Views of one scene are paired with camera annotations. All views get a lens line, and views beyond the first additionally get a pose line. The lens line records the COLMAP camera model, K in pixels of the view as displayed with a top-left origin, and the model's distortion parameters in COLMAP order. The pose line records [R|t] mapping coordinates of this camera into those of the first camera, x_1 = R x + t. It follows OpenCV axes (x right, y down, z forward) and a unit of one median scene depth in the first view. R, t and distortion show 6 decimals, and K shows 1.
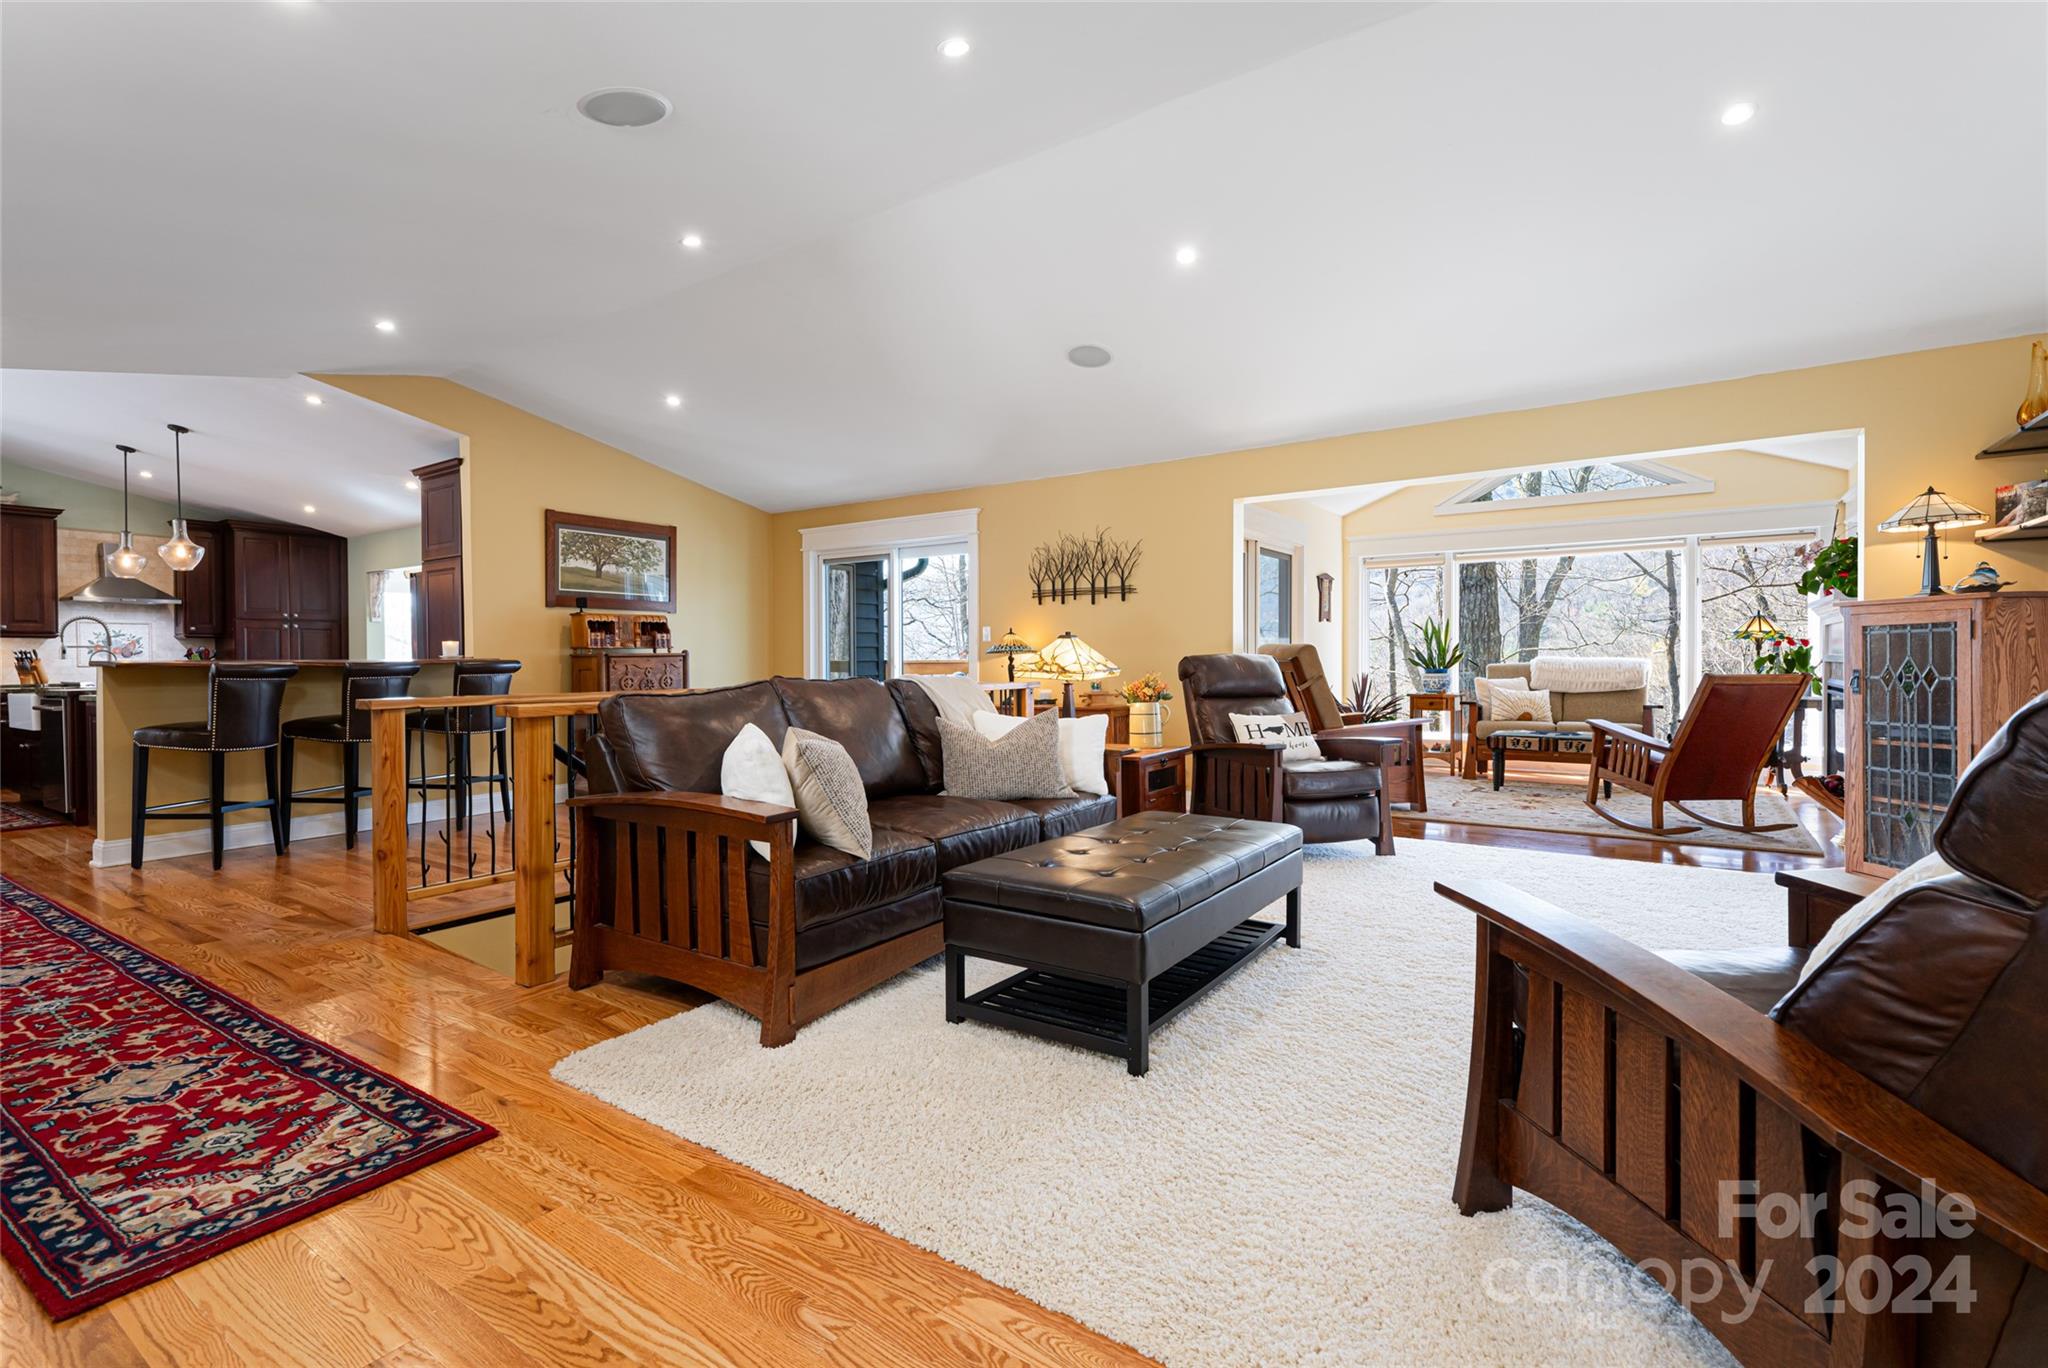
lens RADIAL K [[932.4, 0, 986.1], [0, 932.4, 667.6], [0, 0, 1]] dist [0.011744, -0.000579]
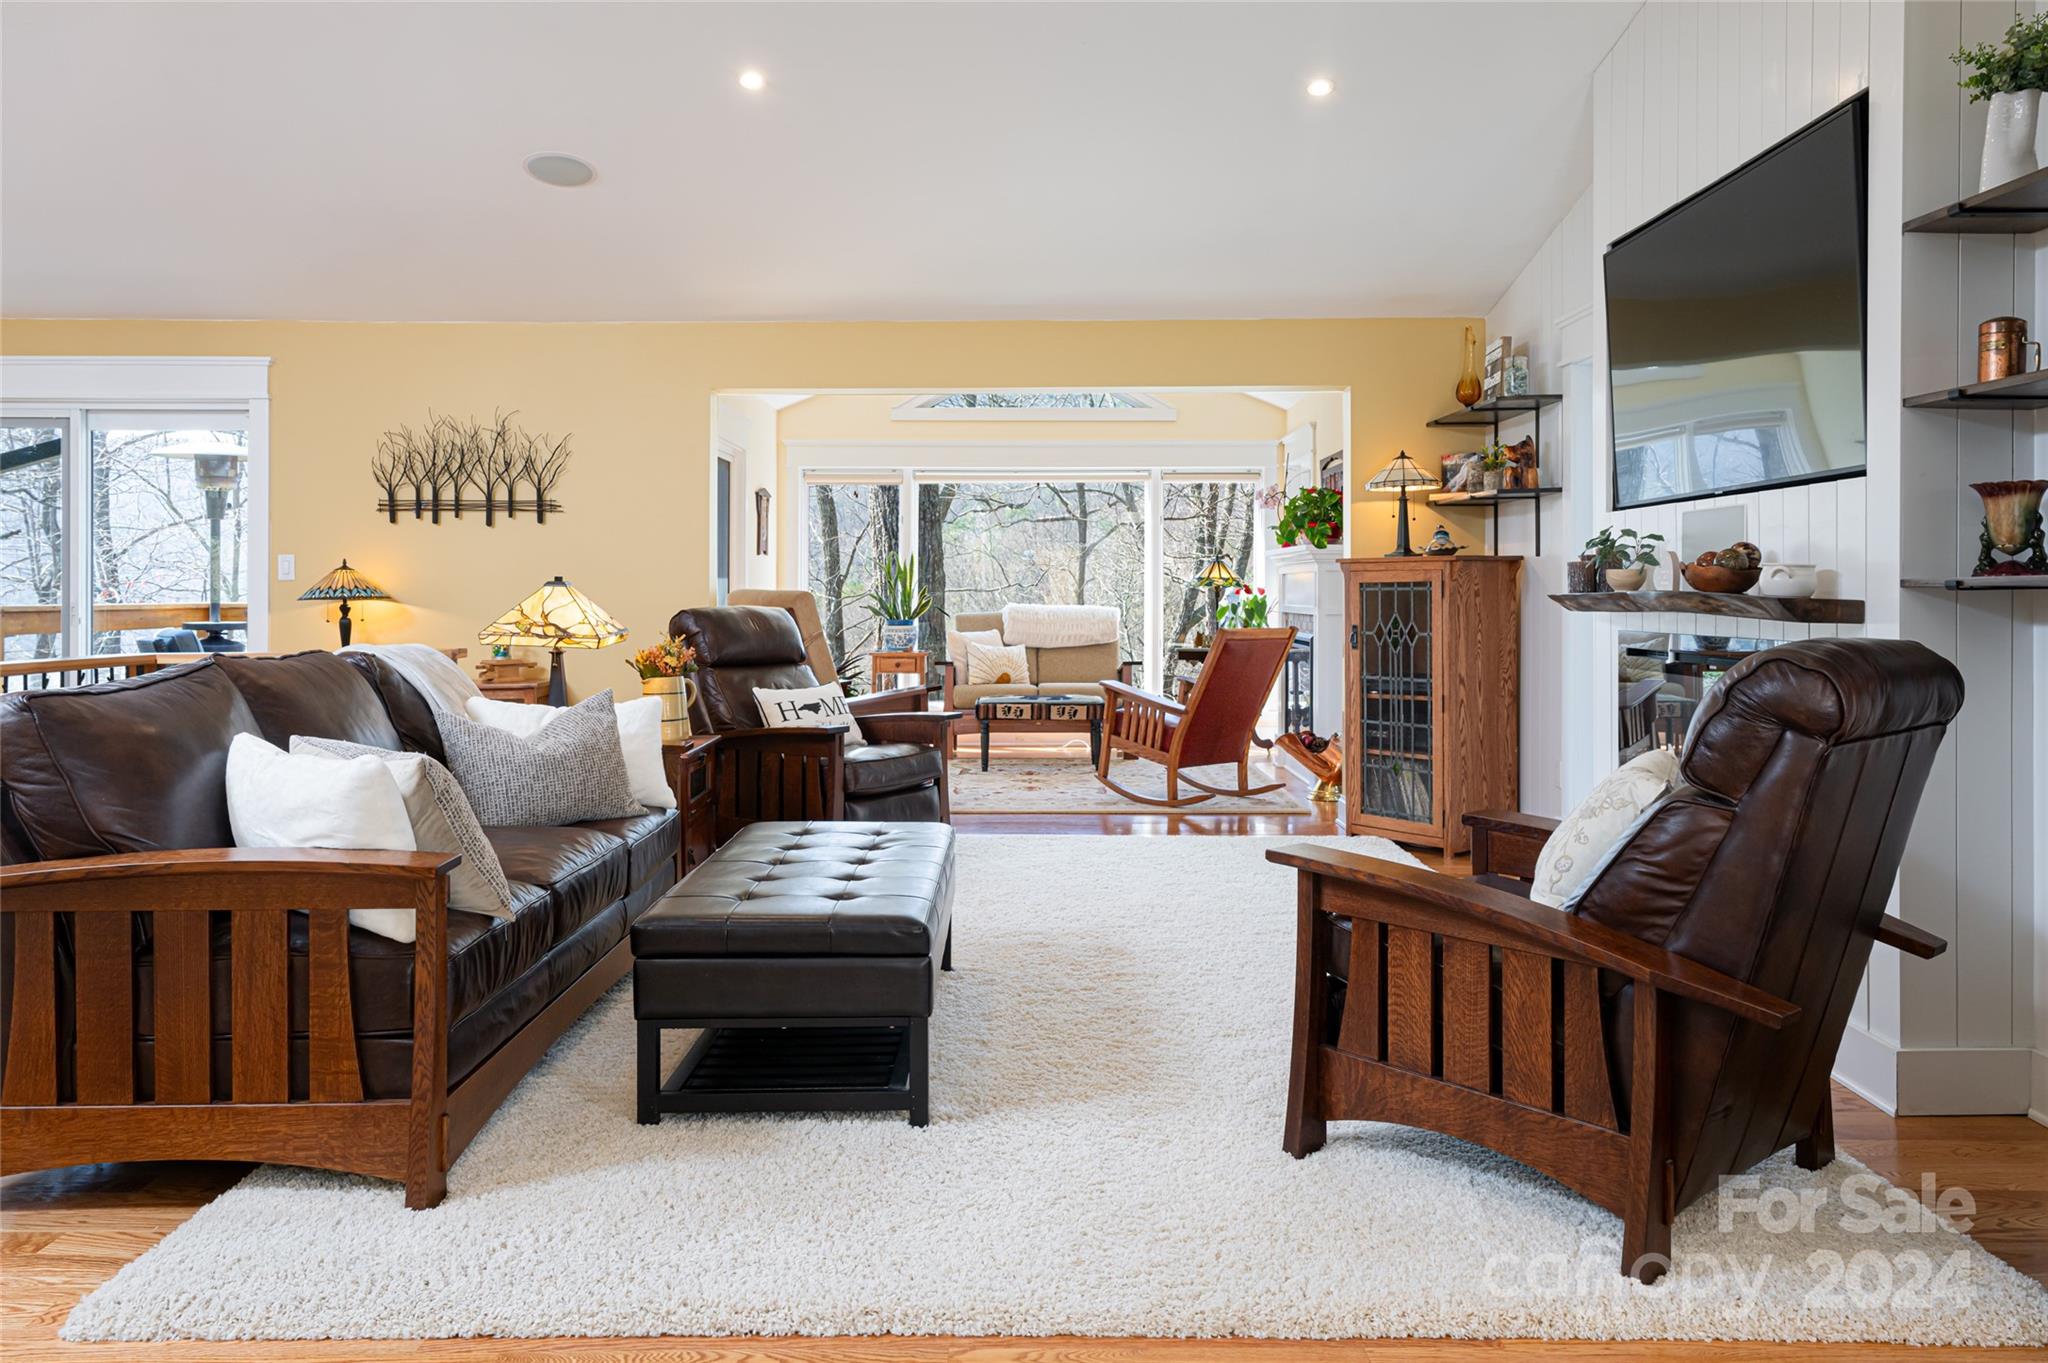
lens RADIAL K [[1457.0, 0, 1001.1], [0, 1457.0, 589.8], [0, 0, 1]] dist [0.019196, 0.002711]
pose [[0.816407, 0.006414, 0.577441, -0.249675], [0.000611, 0.999928, -0.011972, -0.014804], [-0.577476, 0.010127, 0.816345, -0.056683]]
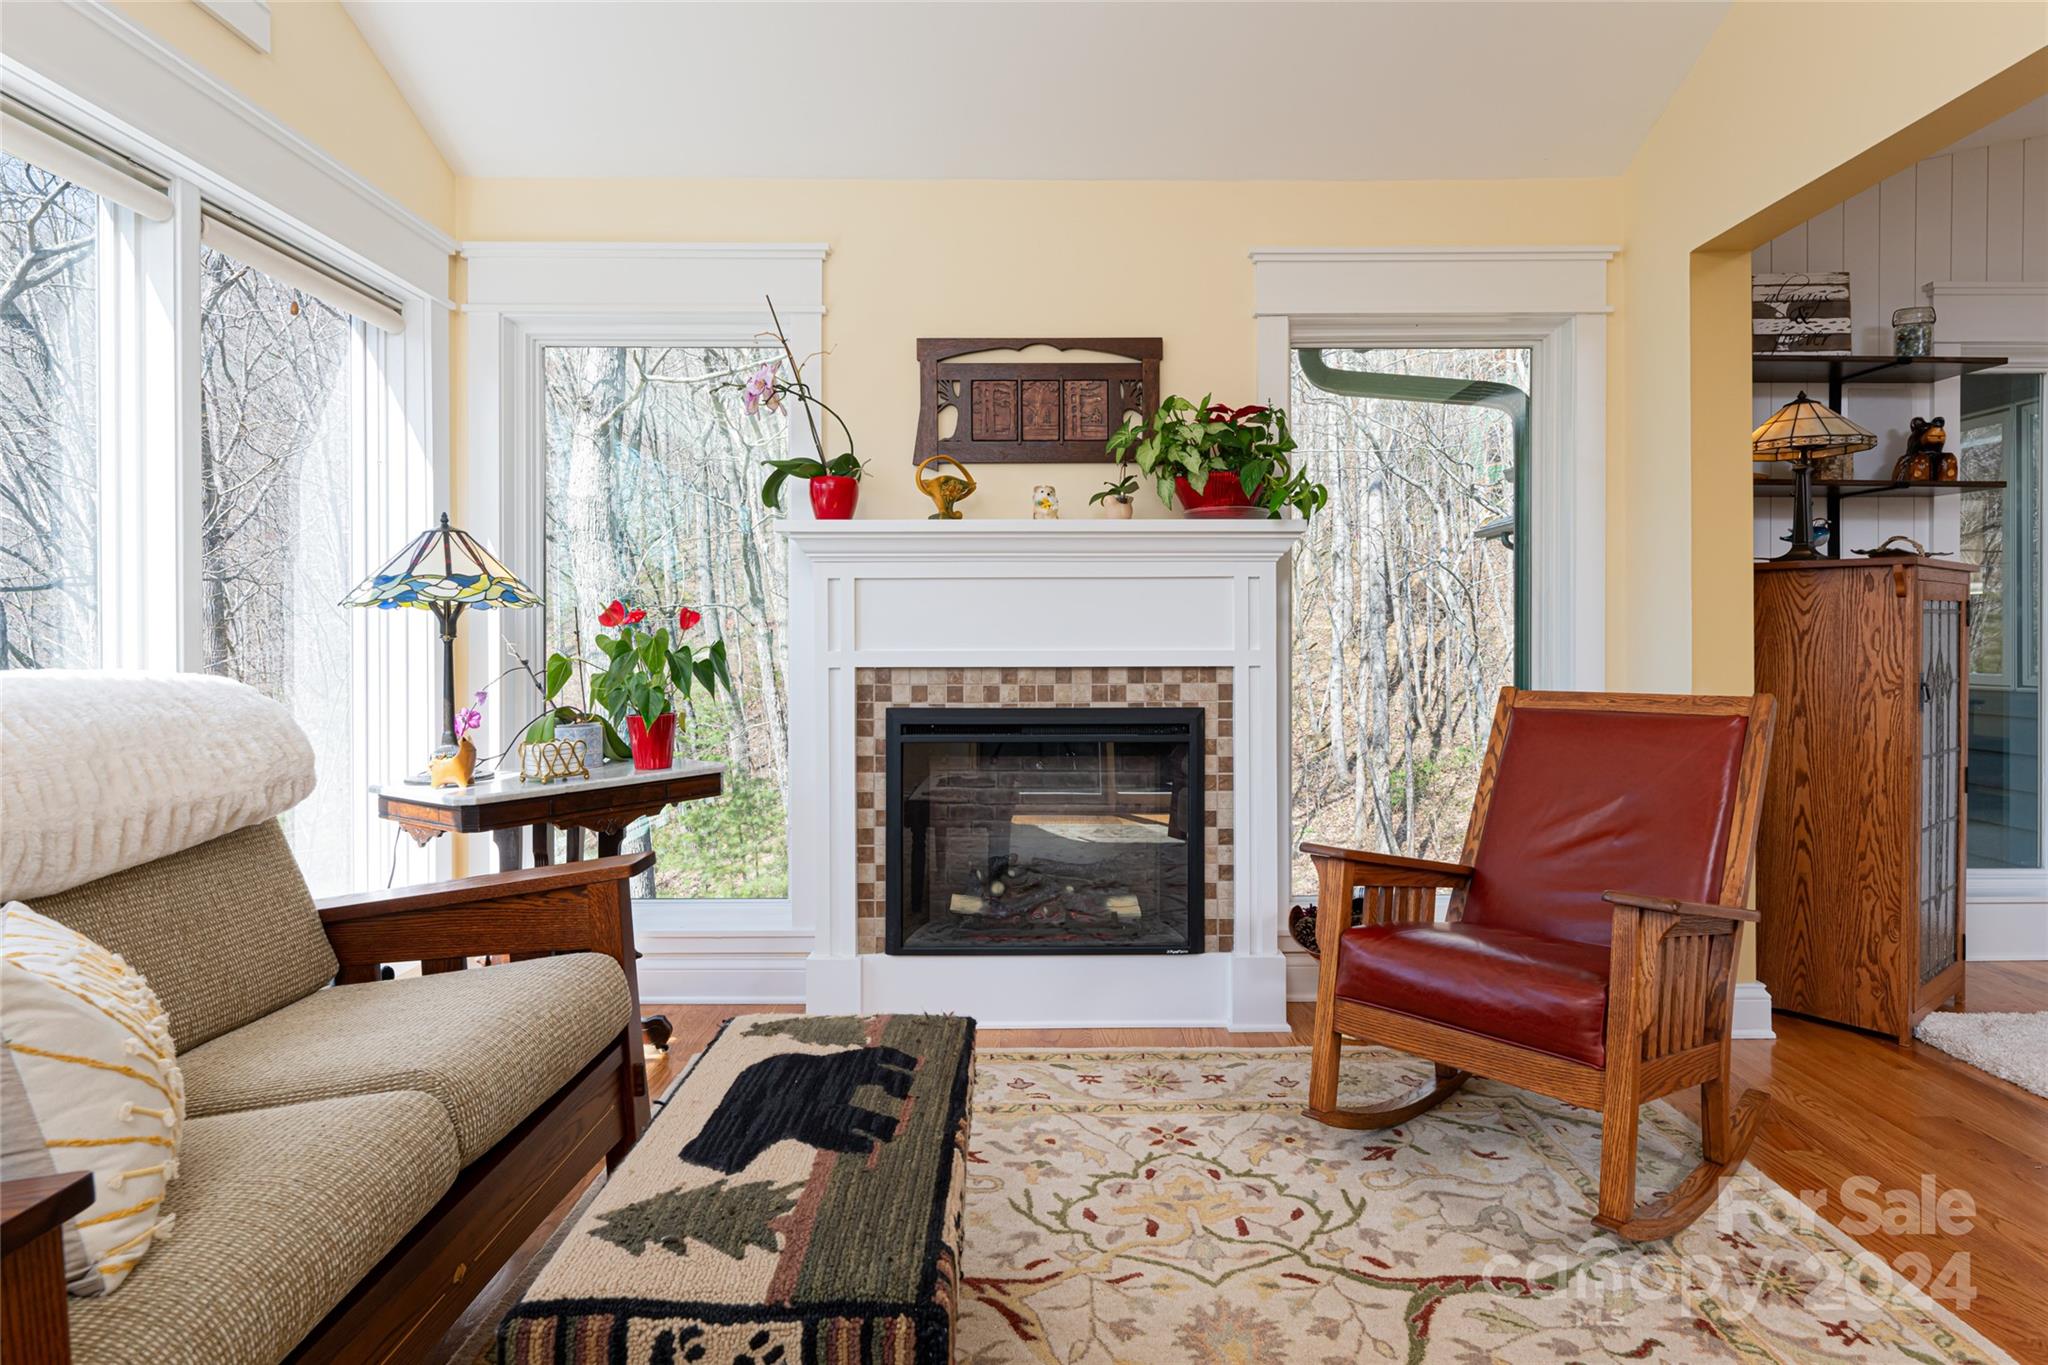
lens RADIAL K [[1068.7, 0, 1083.1], [0, 1068.7, 641.1], [0, 0, 1]] dist [-0.001126, 0.000197]
pose [[-0.609484, 0.006901, 0.792768, 0.590864], [0.016075, 0.999864, 0.003654, -0.022969], [-0.792635, 0.014971, -0.609513, 1.528097]]
